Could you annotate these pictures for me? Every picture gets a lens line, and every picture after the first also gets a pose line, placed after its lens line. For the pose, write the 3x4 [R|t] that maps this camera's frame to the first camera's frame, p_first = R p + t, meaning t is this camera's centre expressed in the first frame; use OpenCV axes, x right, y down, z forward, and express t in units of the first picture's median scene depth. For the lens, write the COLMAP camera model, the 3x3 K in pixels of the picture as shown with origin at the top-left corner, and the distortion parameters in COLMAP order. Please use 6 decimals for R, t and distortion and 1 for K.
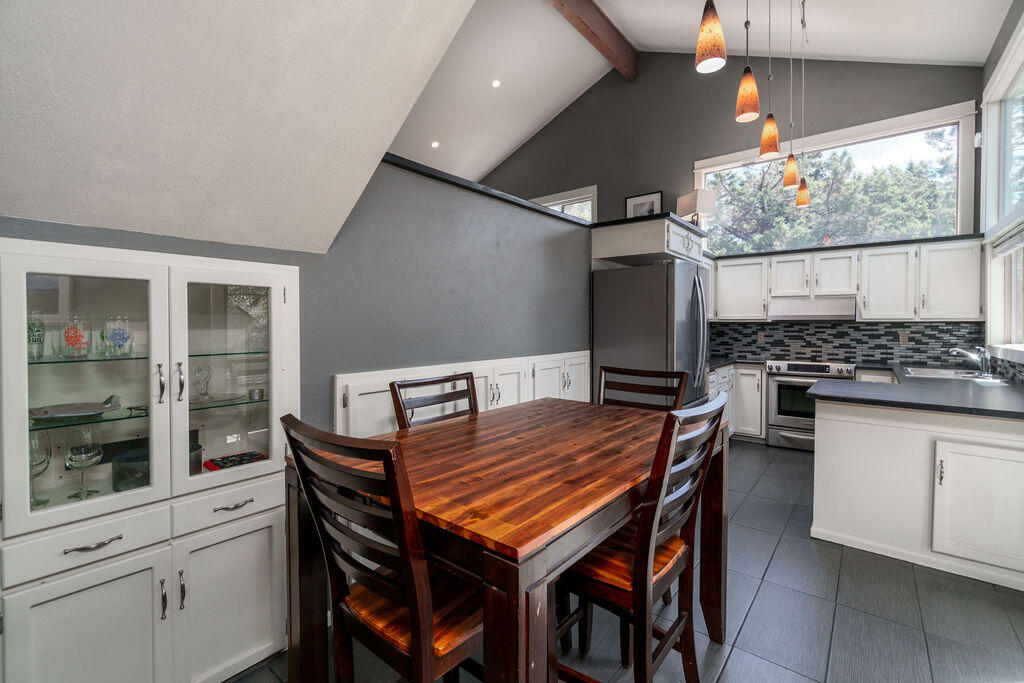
lens RADIAL K [[439.3, 0, 520.5], [0, 439.3, 326.2], [0, 0, 1]] dist [-0.006858, 0.002944]
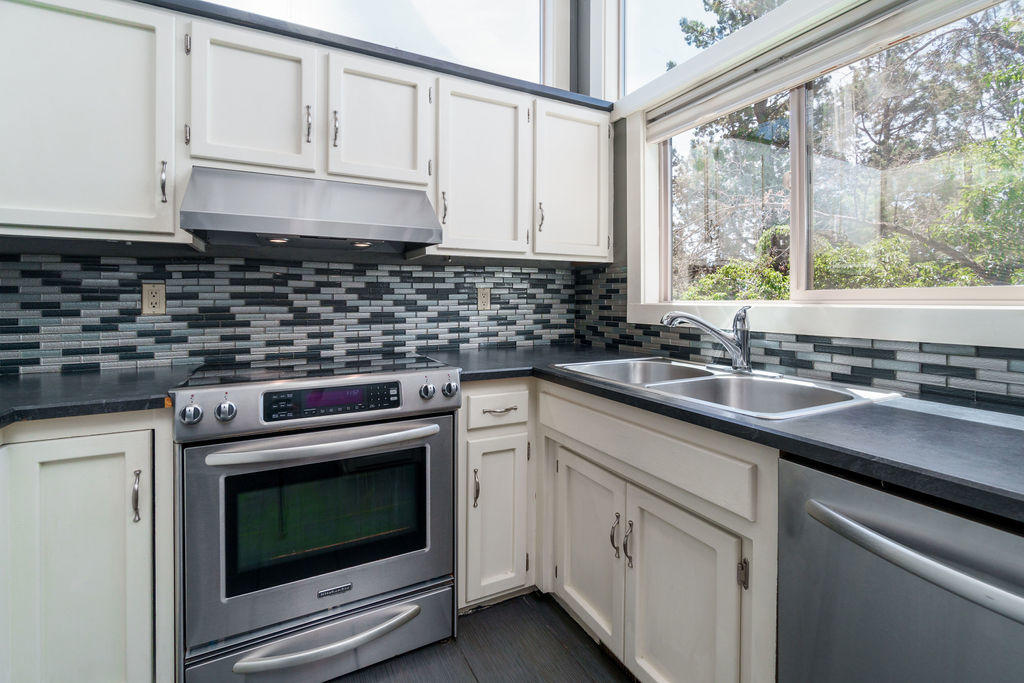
lens RADIAL K [[439.3, 0, 521.3], [0, 439.3, 303.8], [0, 0, 1]] dist [-0.006858, 0.002944]
pose [[0.383558, -0.004416, 0.923506, 0.403656], [0.003726, 0.999988, 0.003234, 0.030910], [-0.923509, 0.002201, 0.383570, 0.715386]]
